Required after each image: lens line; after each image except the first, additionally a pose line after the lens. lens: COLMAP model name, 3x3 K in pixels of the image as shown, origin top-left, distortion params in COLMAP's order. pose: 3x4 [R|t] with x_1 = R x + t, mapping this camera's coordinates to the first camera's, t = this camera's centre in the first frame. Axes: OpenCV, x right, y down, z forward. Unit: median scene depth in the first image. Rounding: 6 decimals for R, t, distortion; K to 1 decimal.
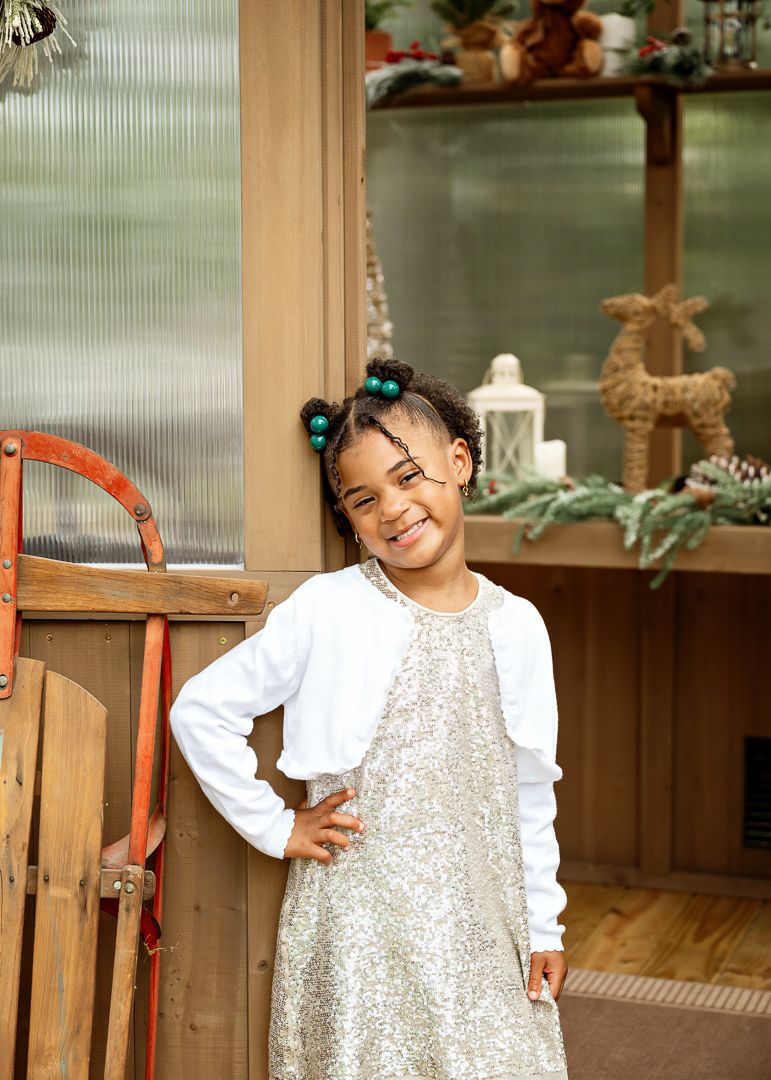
lens RADIAL K [[1862.1, 0, 385.3], [0, 1862.1, 498.2], [0, 0, 1]] dist [0.006544, 0.071795]
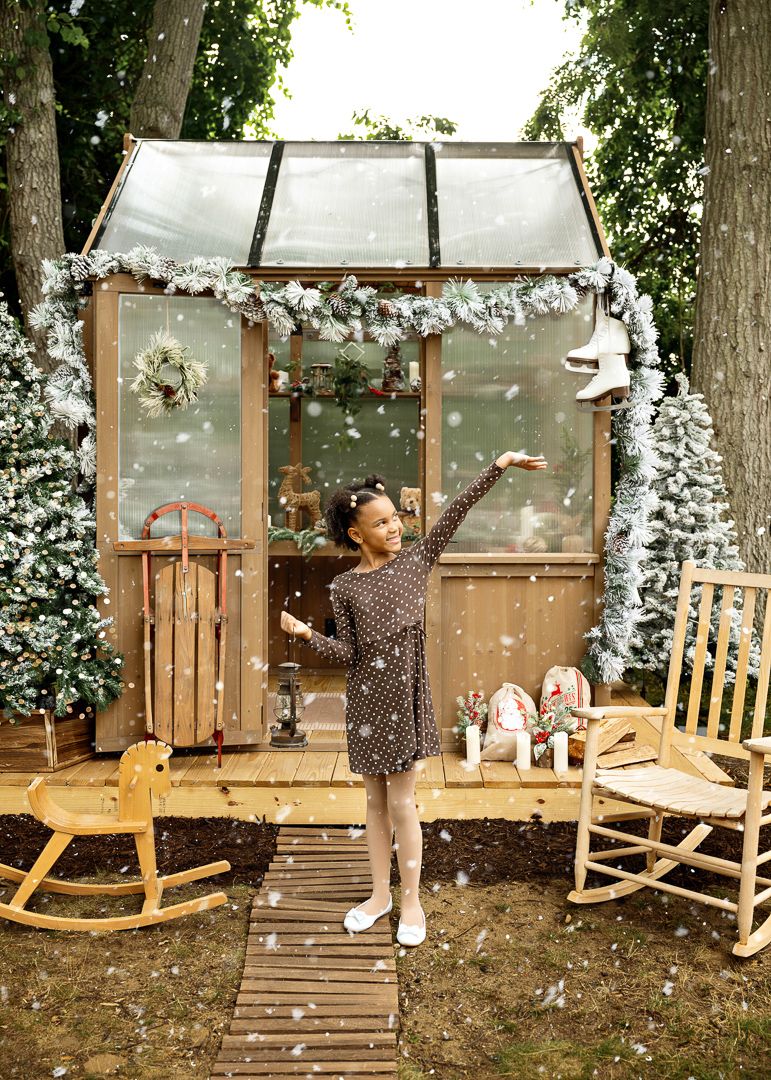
lens RADIAL K [[1069.4, 0, 372.9], [0, 1069.4, 493.2], [0, 0, 1]] dist [0.001960, 0.009475]
pose [[0.943965, 0.004101, 0.330019, -0.314005], [0.021892, 0.996943, -0.075006, 0.065726], [-0.329317, 0.078028, 0.940990, -0.653795]]
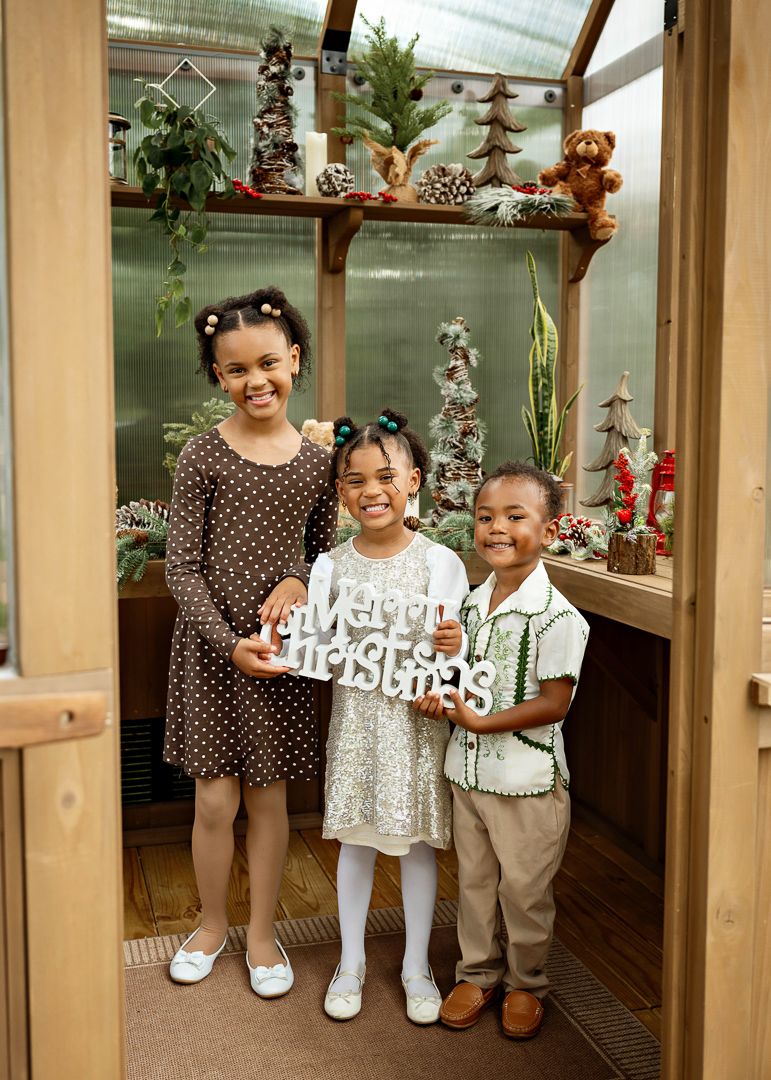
lens RADIAL K [[1186.9, 0, 385.5], [0, 1186.9, 513.5], [0, 0, 1]] dist [0.002172, 0.004635]
pose [[0.797749, -0.048914, 0.601003, -0.152039], [0.047476, 0.998705, 0.018265, -0.020892], [-0.601118, 0.013963, 0.799038, 0.282938]]
